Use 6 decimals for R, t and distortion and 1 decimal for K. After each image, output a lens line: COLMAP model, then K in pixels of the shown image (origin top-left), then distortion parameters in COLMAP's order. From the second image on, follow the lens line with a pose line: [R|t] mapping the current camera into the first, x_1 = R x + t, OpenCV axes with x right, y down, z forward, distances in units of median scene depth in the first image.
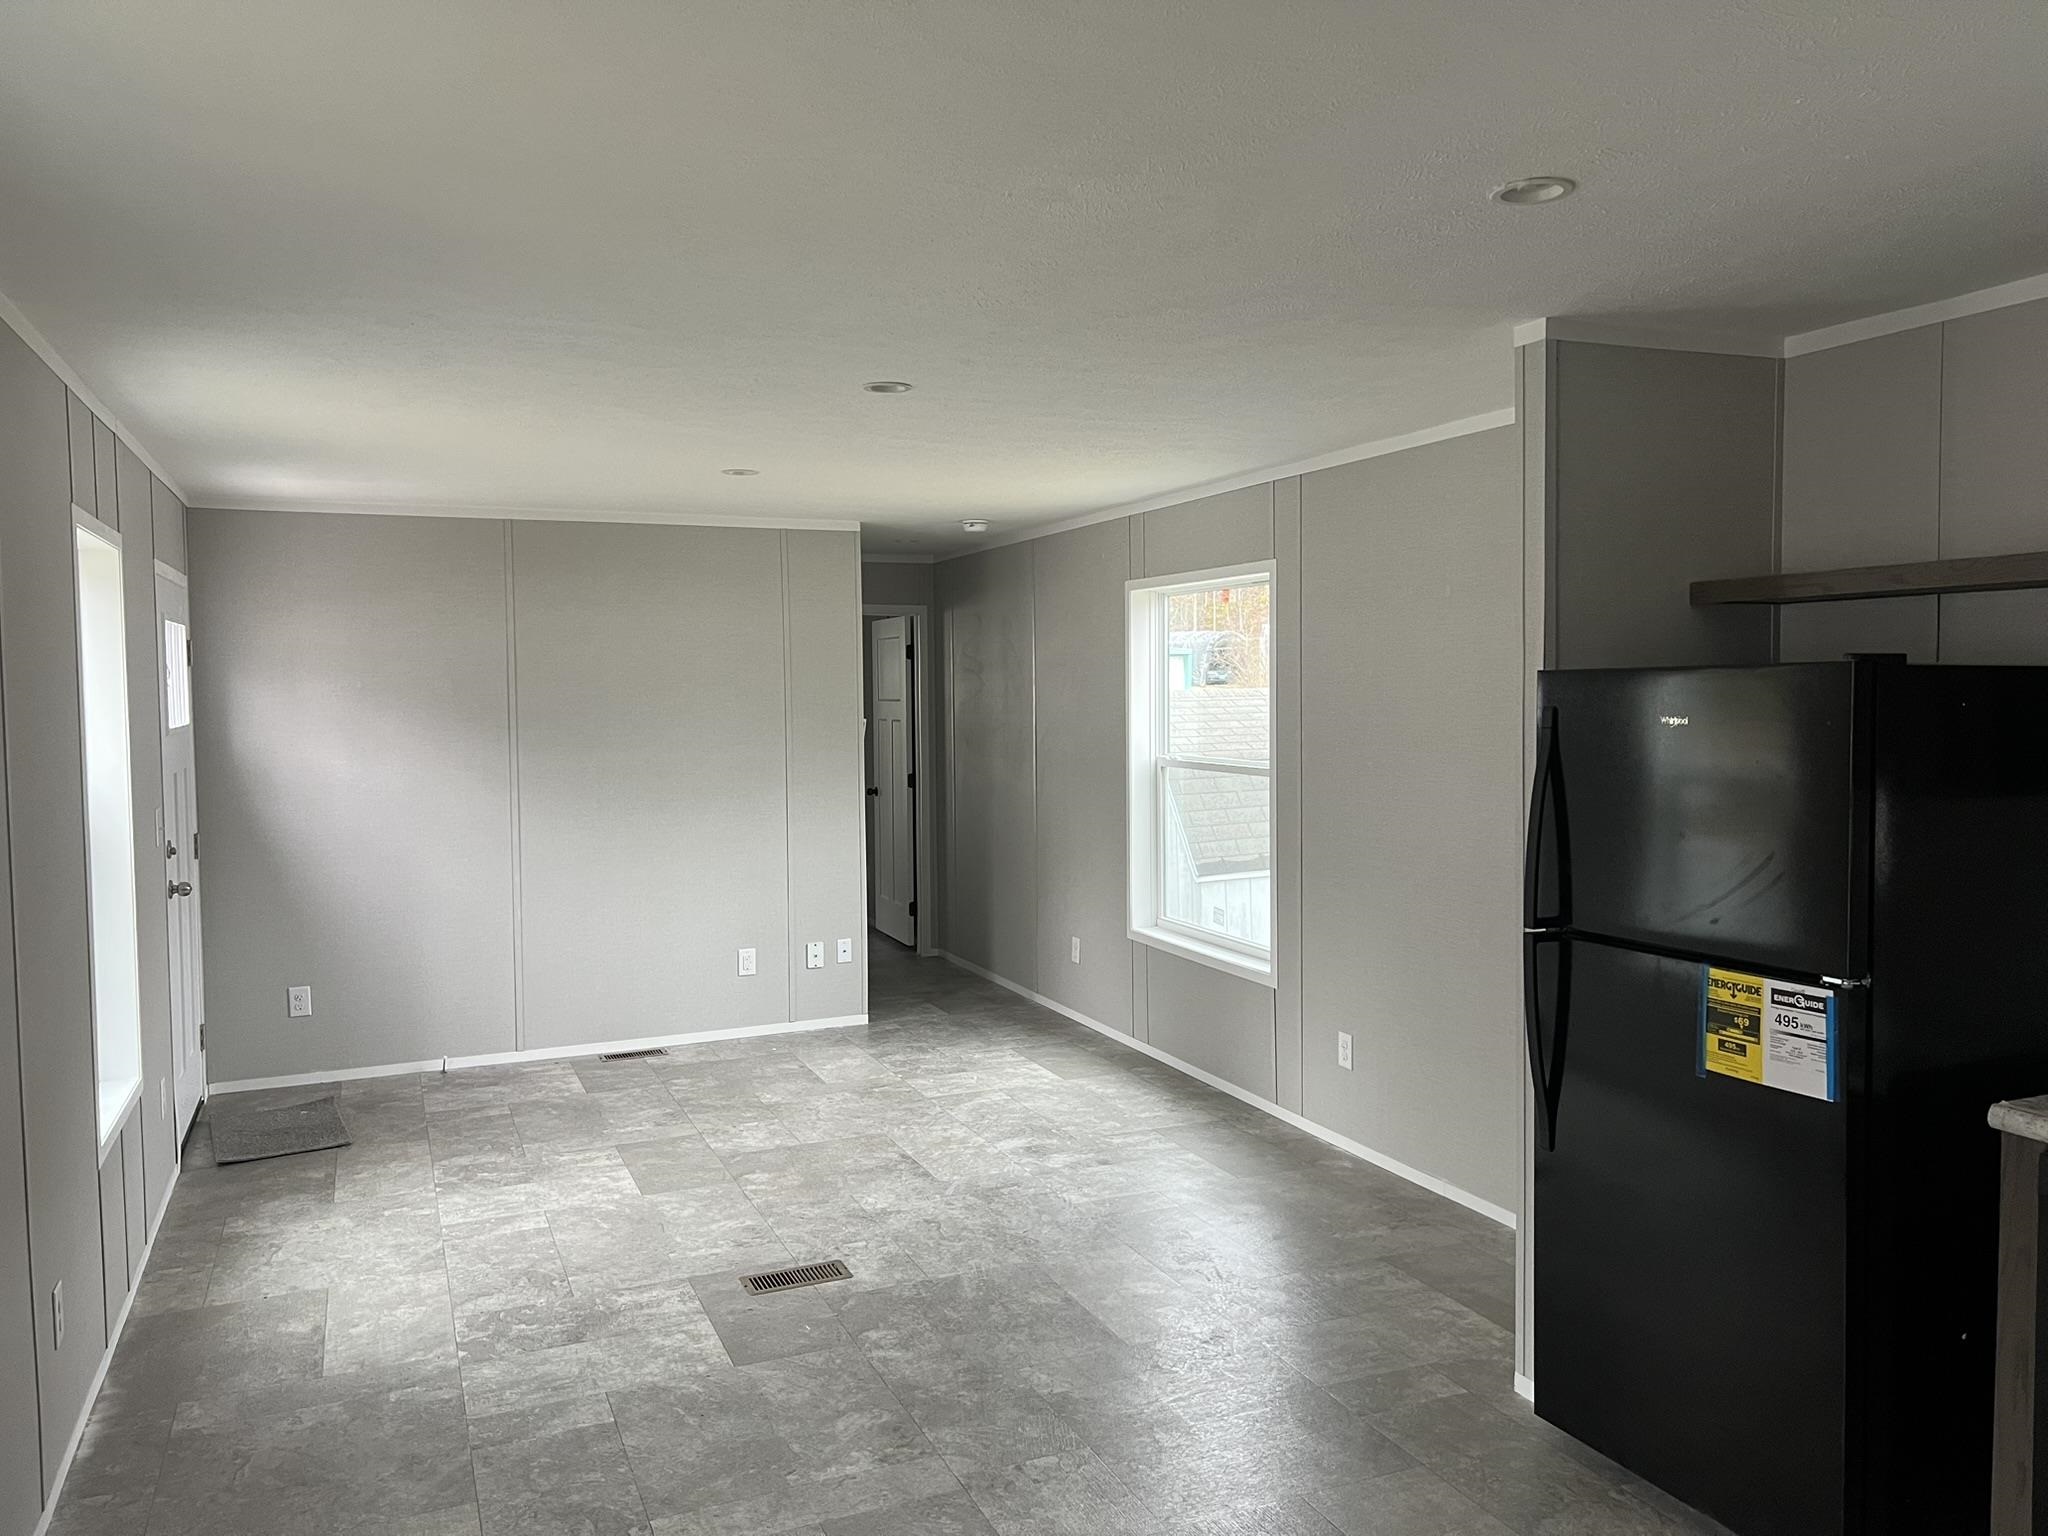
lens RADIAL K [[1541.0, 0, 1026.6], [0, 1541.0, 715.3], [0, 0, 1]] dist [0.070315, -0.072605]
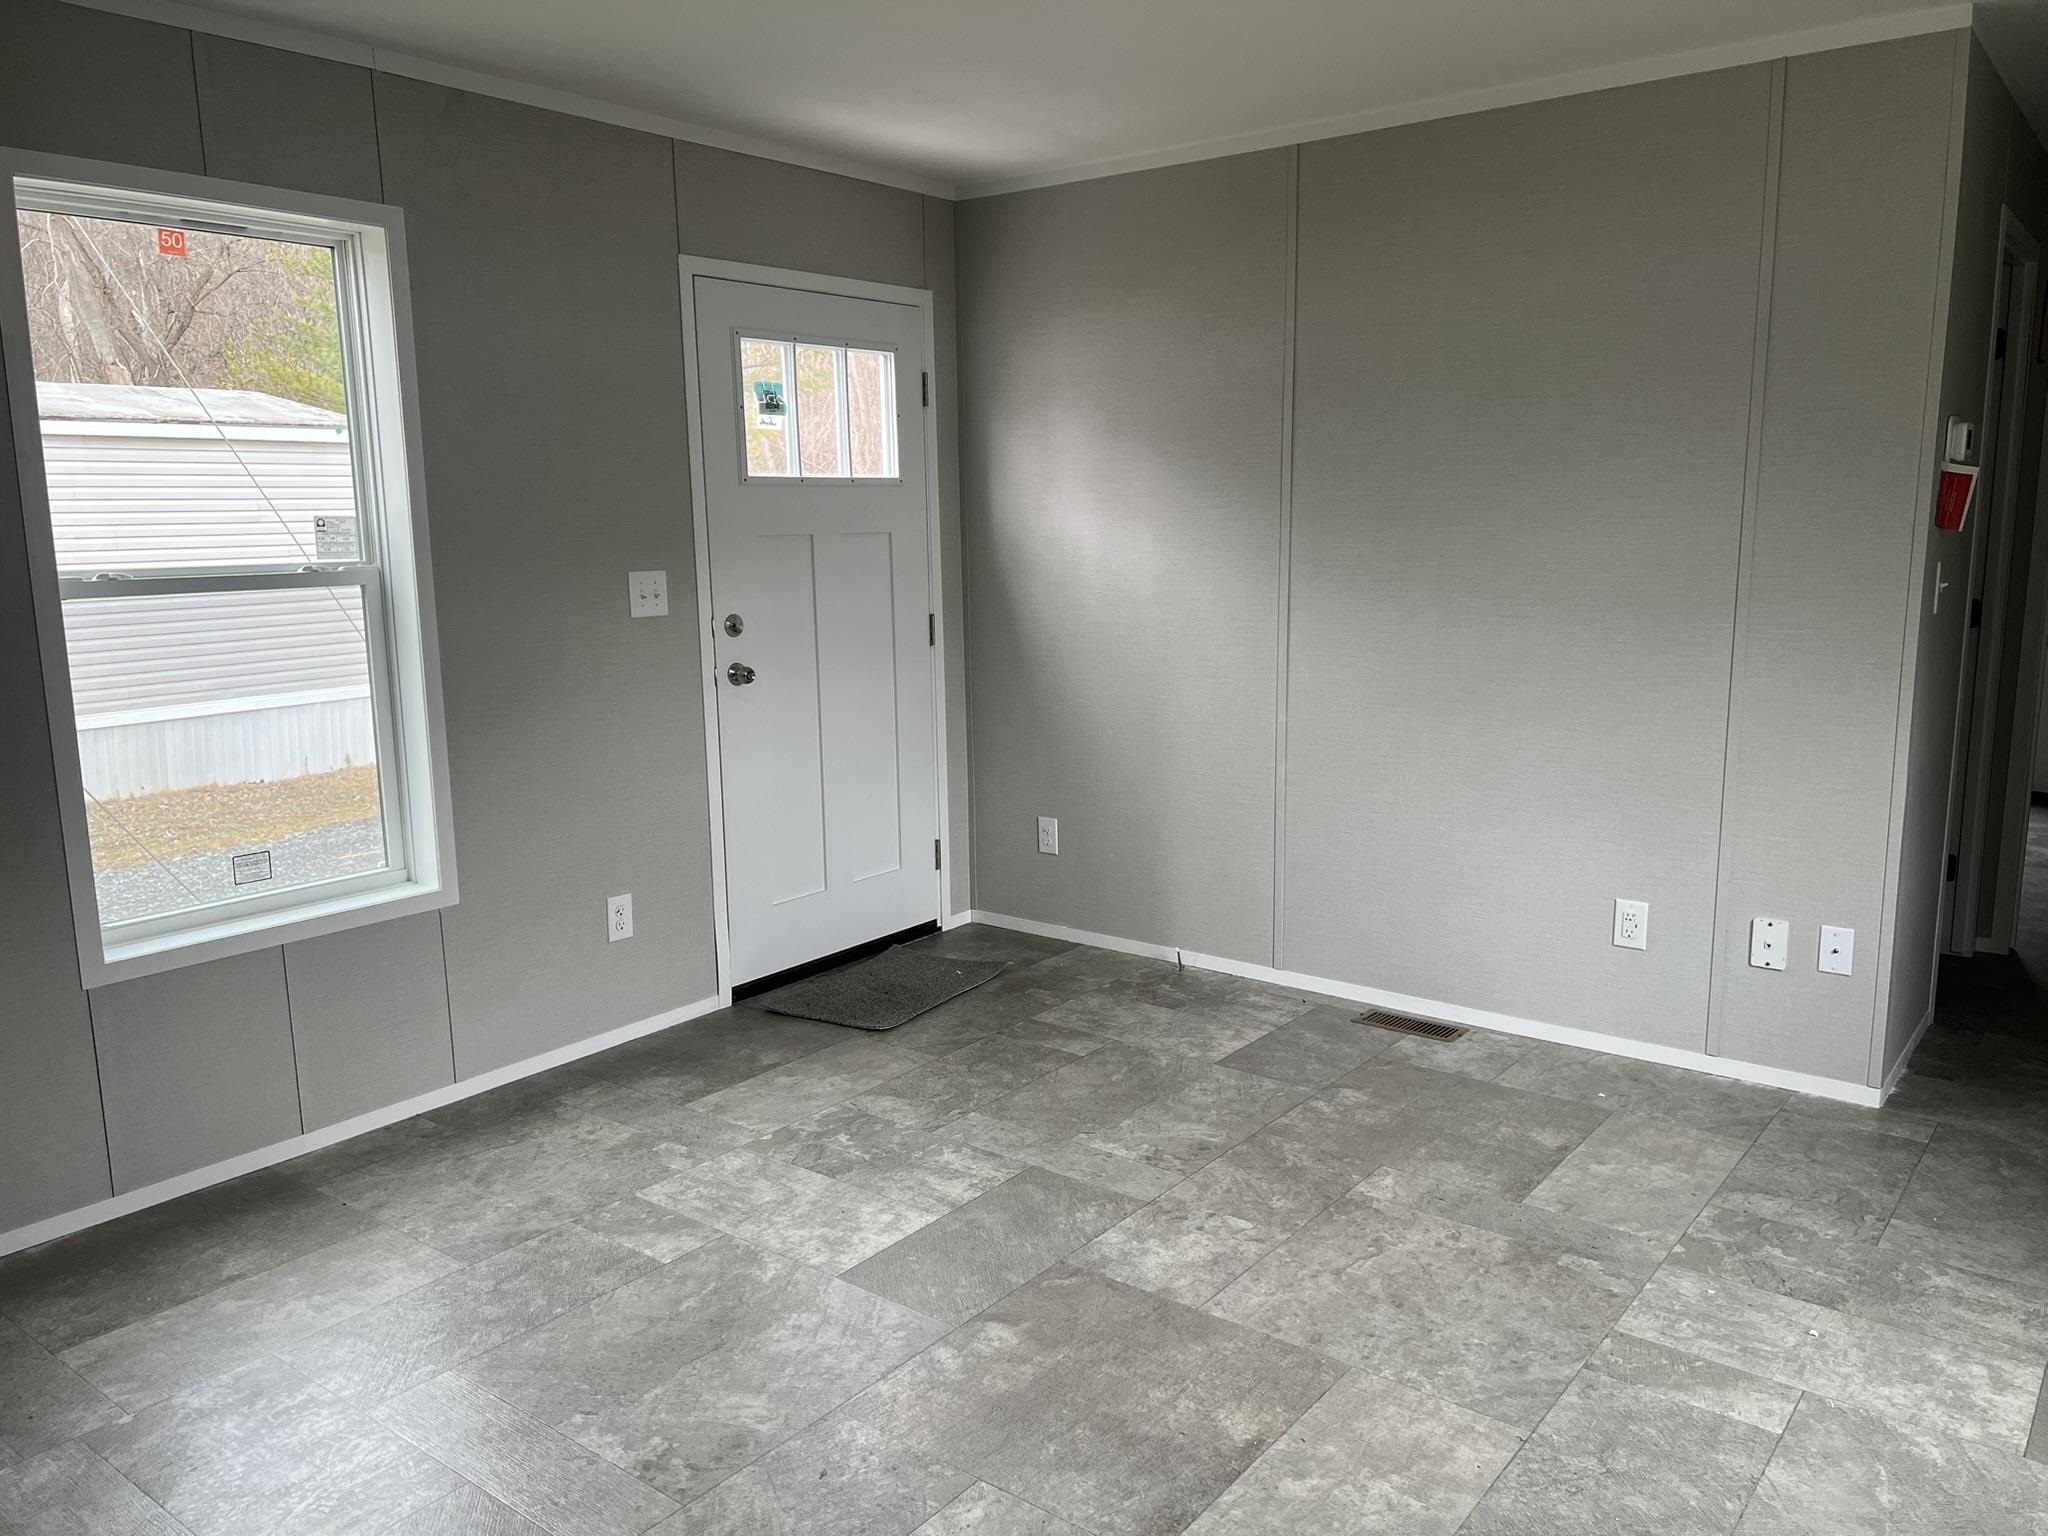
lens RADIAL K [[1541.0, 0, 1019.5], [0, 1541.0, 774.0], [0, 0, 1]] dist [0.070315, -0.072605]
pose [[0.482708, 0.156953, -0.861602, 0.231118], [-0.012836, 0.984972, 0.172236, 0.021176], [0.875687, -0.072080, 0.477469, 0.720452]]
